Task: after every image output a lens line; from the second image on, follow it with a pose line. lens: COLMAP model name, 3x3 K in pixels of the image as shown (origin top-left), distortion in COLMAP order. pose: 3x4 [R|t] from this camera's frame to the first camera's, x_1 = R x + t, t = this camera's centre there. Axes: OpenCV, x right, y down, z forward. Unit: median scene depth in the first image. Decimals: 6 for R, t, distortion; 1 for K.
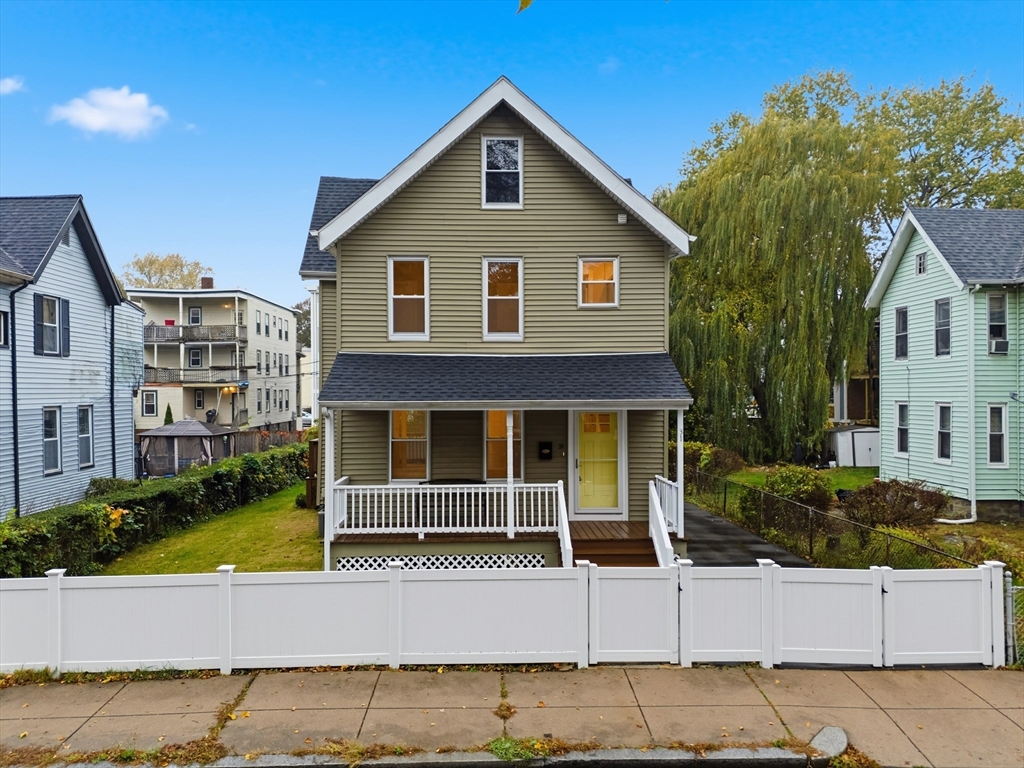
lens RADIAL K [[750.7, 0, 514.0], [0, 750.7, 389.1], [0, 0, 1]] dist [0.073739, -0.068344]
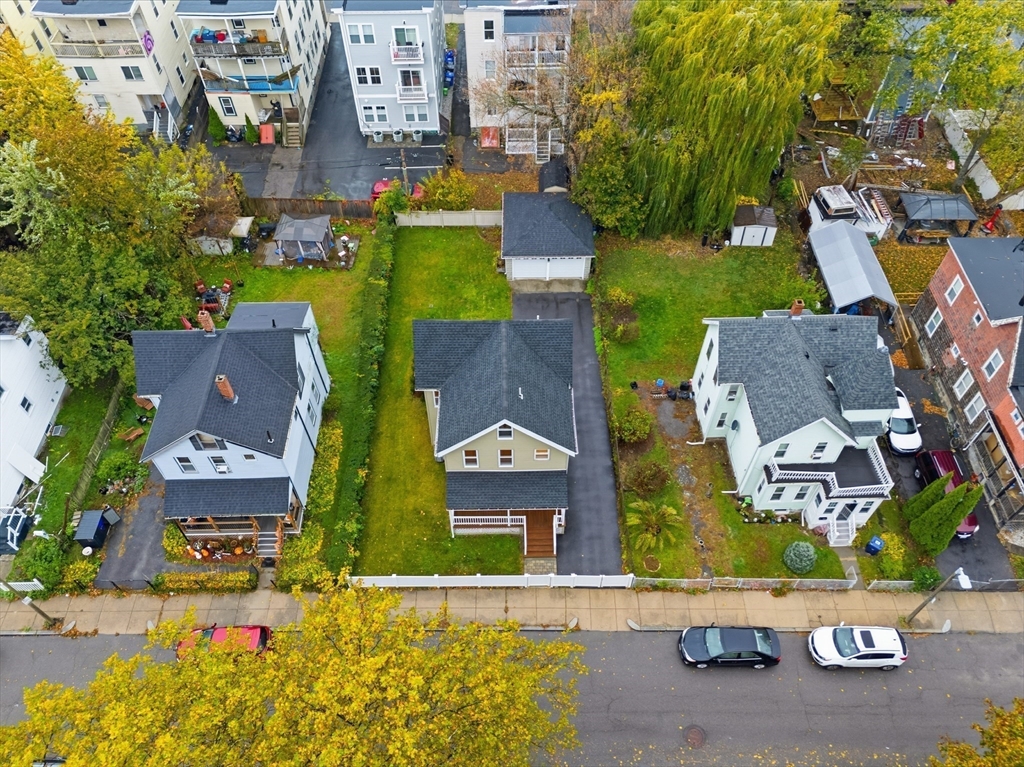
lens RADIAL K [[750.7, 0, 514.0], [0, 750.7, 388.6], [0, 0, 1]] dist [0.073739, -0.068344]
pose [[0.999824, 0.012231, -0.014211, 0.019934], [0.003592, 0.618920, 0.785446, -0.959070], [0.018402, -0.785359, 0.618768, -0.183351]]
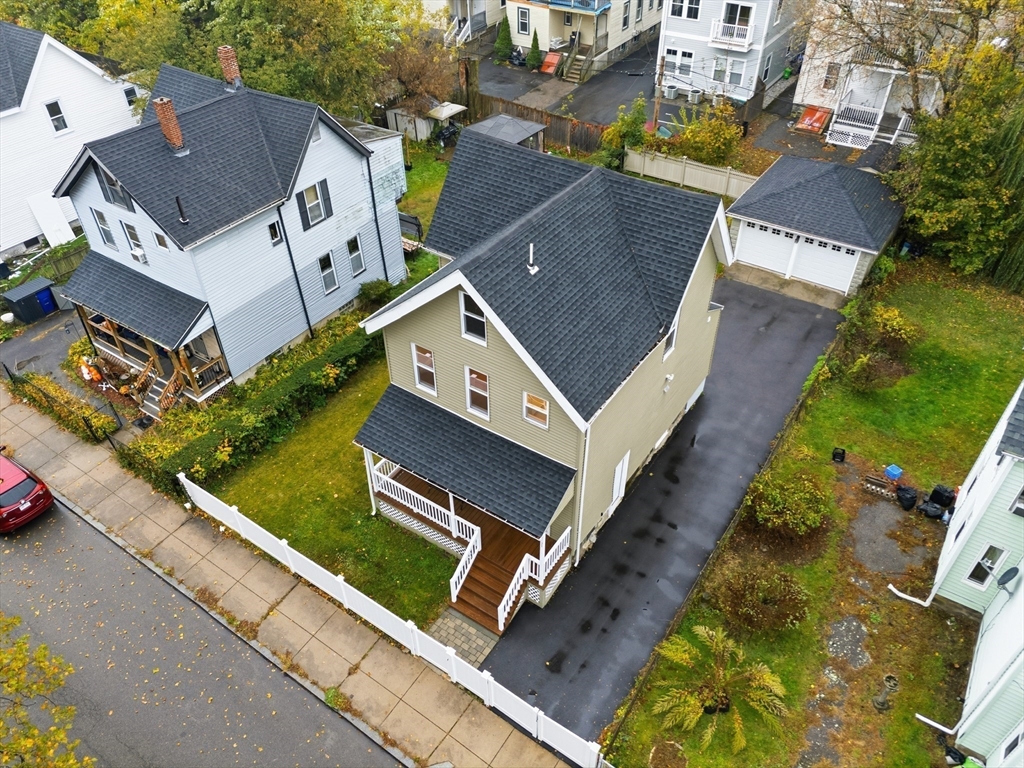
lens RADIAL K [[750.7, 0, 514.0], [0, 750.7, 389.1], [0, 0, 1]] dist [0.073739, -0.068344]
pose [[0.811310, 0.376597, -0.447158, 0.264557], [0.010534, 0.755334, 0.655256, -0.416166], [0.584521, -0.536326, 0.608843, 0.083880]]
